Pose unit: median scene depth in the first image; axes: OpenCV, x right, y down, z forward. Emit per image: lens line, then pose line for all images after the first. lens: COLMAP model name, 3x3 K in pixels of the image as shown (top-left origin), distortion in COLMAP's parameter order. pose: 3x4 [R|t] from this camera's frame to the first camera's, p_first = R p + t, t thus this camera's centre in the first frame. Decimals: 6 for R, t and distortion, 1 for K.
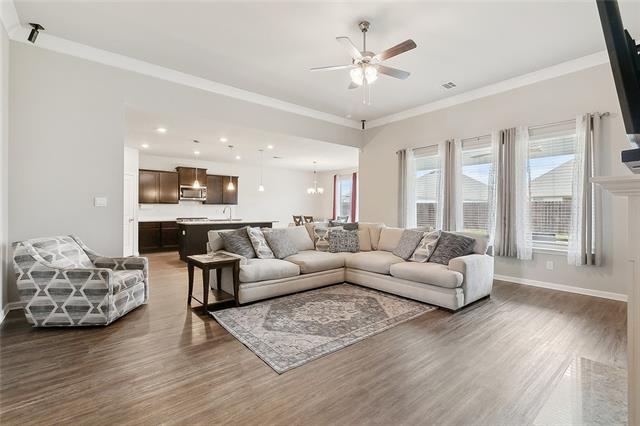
lens RADIAL K [[297.3, 0, 320.5], [0, 297.3, 210.4], [0, 0, 1]] dist [0.005496, -0.001644]
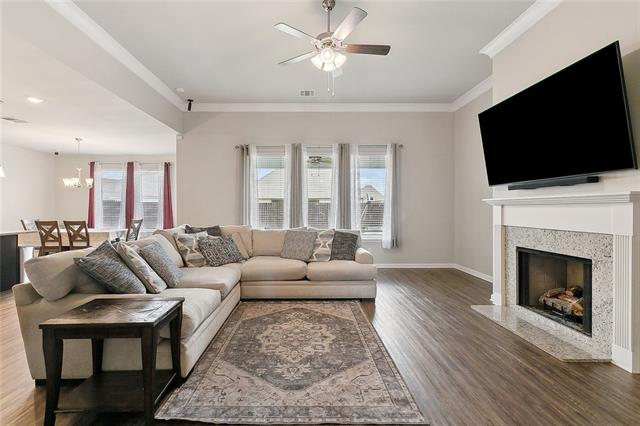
lens RADIAL K [[297.3, 0, 317.4], [0, 297.3, 210.1], [0, 0, 1]] dist [0.005496, -0.001644]
pose [[0.628485, -0.006054, 0.777798, -0.479224], [0.007078, 0.999973, 0.002065, -0.003280], [-0.777789, 0.004207, 0.628511, 0.388851]]
